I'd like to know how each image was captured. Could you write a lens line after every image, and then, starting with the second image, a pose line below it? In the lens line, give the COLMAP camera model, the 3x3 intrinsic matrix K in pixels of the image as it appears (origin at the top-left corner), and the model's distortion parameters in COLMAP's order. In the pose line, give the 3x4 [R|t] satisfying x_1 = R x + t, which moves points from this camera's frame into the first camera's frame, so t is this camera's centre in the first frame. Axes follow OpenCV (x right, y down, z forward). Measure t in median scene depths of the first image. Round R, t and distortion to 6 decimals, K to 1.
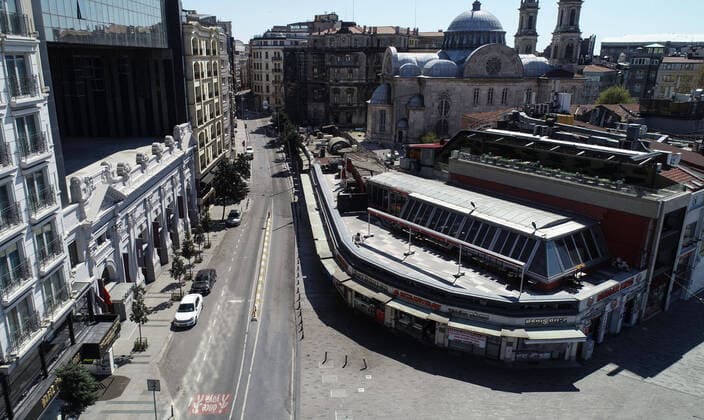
lens RADIAL K [[474.4, 0, 352.0], [0, 474.4, 210.0], [0, 0, 1]] dist [-0.000697, 0.002324]
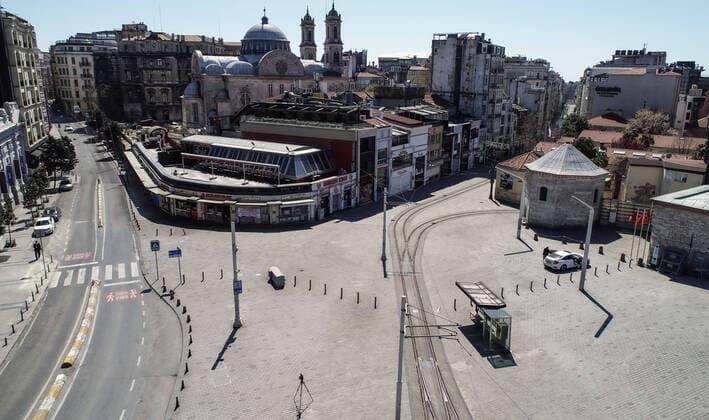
lens RADIAL K [[461.6, 0, 354.5], [0, 461.6, 210.0], [0, 0, 1]] dist [0.005268, 0.000753]
pose [[0.932301, -0.091763, 0.349849, 0.008636], [0.100721, 0.994887, -0.007455, 0.111409], [-0.347376, 0.042187, 0.936777, -0.226806]]
